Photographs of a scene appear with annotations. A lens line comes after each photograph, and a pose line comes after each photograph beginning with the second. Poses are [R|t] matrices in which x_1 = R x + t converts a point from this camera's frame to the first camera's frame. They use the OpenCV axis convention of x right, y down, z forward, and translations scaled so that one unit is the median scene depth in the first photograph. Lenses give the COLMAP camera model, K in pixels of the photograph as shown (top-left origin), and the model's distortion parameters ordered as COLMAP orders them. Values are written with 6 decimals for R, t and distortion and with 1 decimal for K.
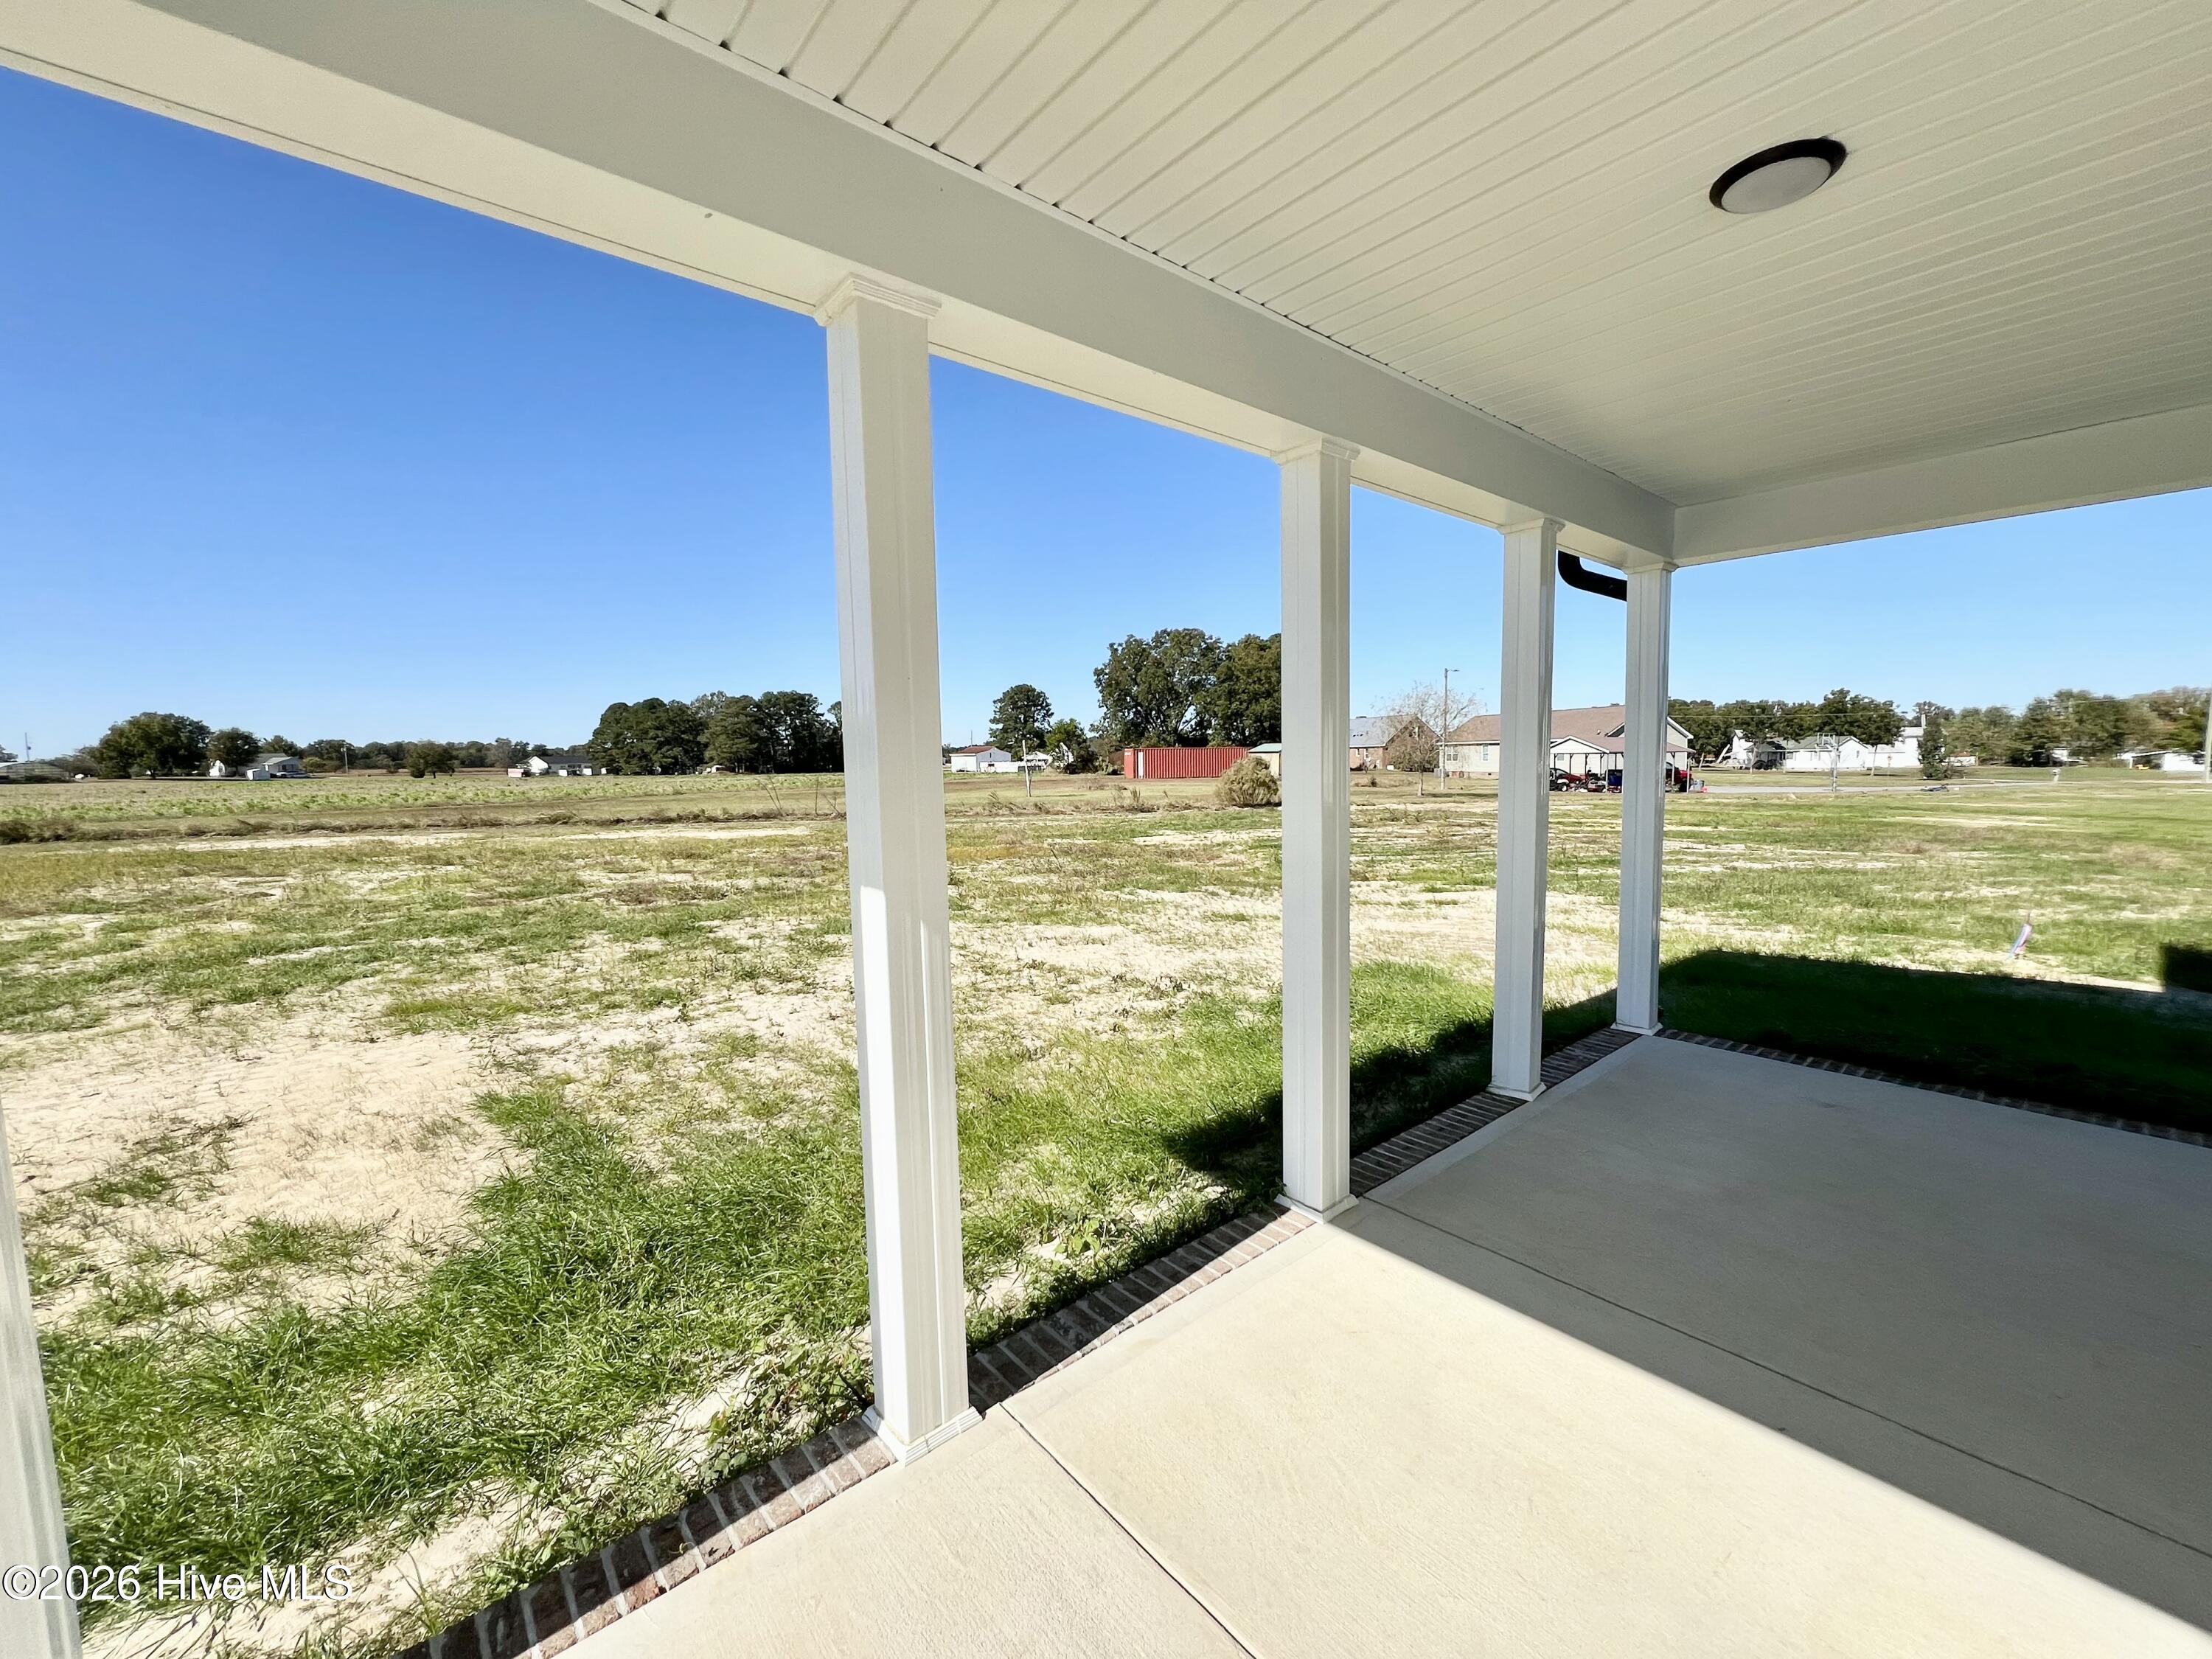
lens RADIAL K [[894.6, 0, 1107.3], [0, 894.6, 837.9], [0, 0, 1]] dist [-0.000147, 0.000235]
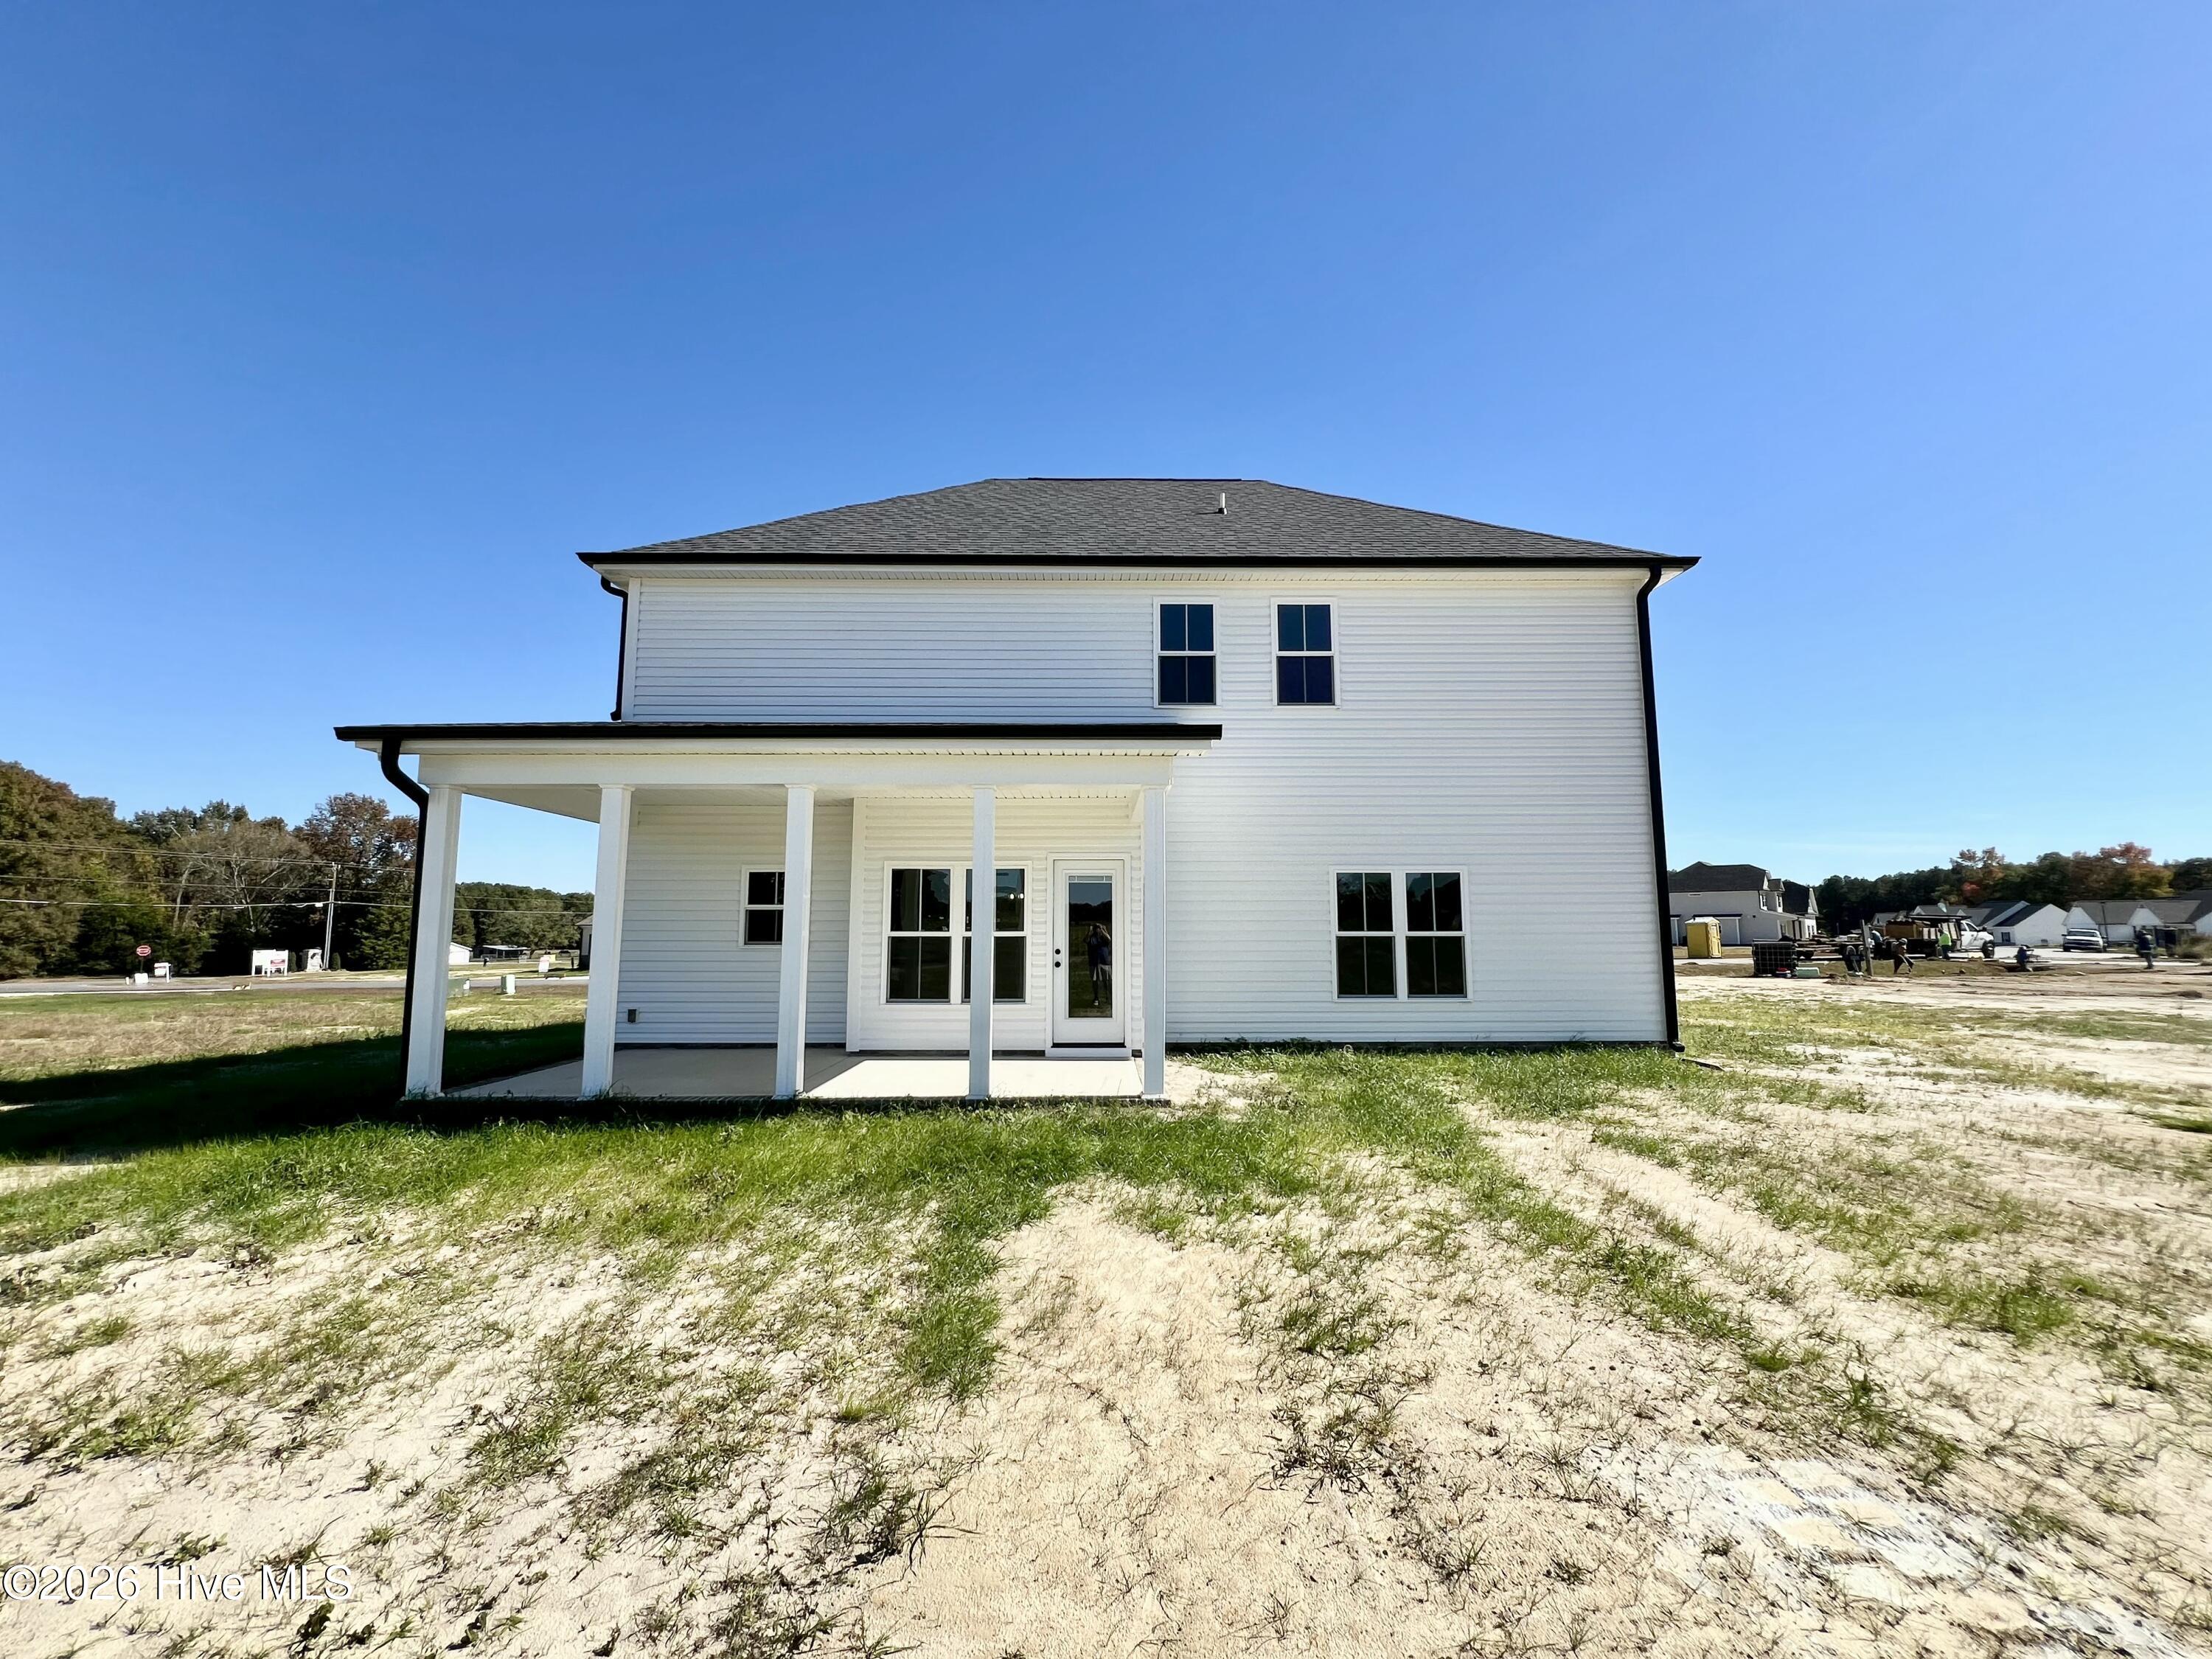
lens RADIAL K [[894.6, 0, 1102.3], [0, 894.6, 833.2], [0, 0, 1]] dist [-0.000147, 0.000235]
pose [[-0.775035, 0.090131, 0.625457, -1.110265], [0.070783, 0.995929, -0.055806, -0.053285], [-0.627941, 0.001021, -0.778260, 1.332507]]
